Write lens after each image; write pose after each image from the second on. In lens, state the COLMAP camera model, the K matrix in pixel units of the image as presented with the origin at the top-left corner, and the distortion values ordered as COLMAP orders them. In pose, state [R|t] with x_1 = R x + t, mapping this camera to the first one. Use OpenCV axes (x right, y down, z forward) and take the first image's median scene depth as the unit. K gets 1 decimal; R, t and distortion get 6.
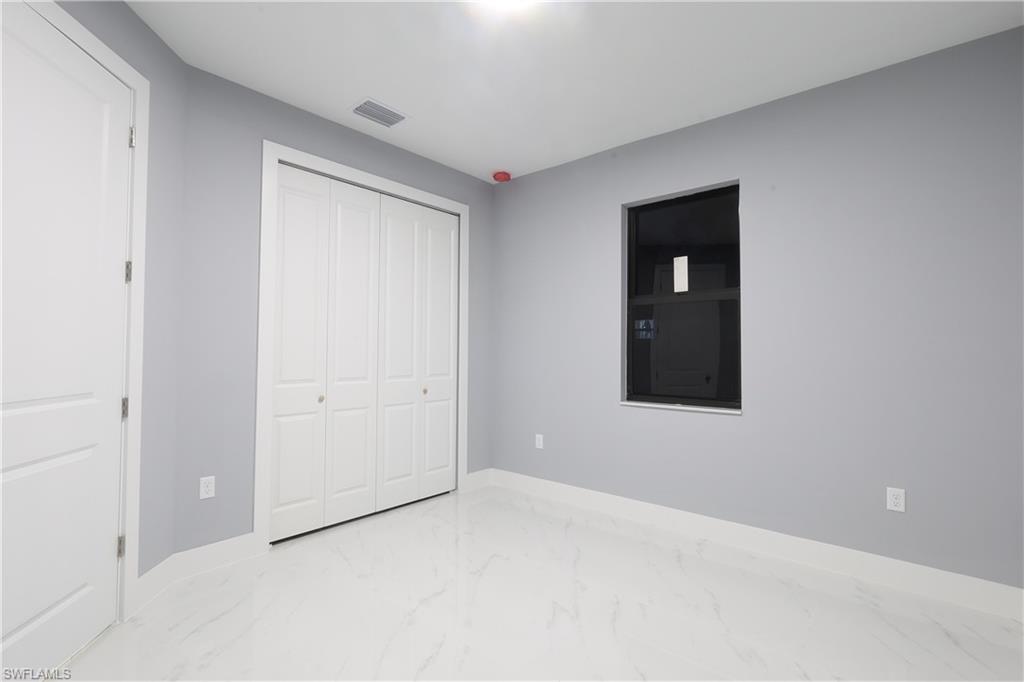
lens RADIAL K [[475.5, 0, 523.0], [0, 475.5, 341.2], [0, 0, 1]] dist [-0.004752, -0.000078]
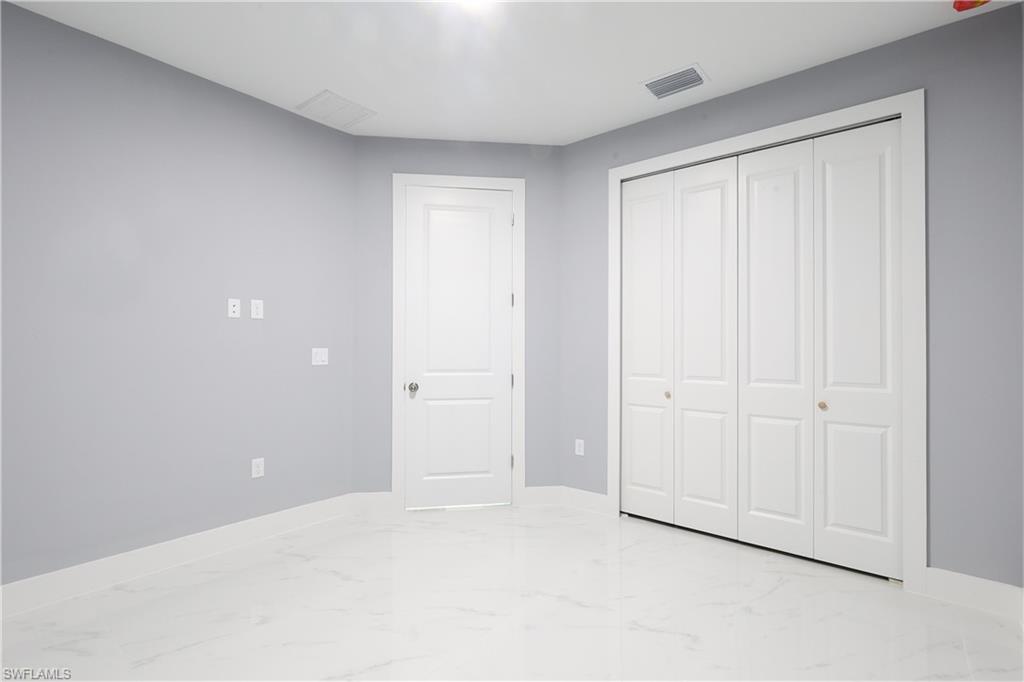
lens RADIAL K [[475.5, 0, 523.0], [0, 475.5, 341.2], [0, 0, 1]] dist [-0.004752, -0.000078]
pose [[0.014827, -0.013552, -0.999798, 0.585976], [0.018159, 0.999747, -0.013282, 0.016643], [0.999725, -0.017958, 0.015070, 0.692327]]
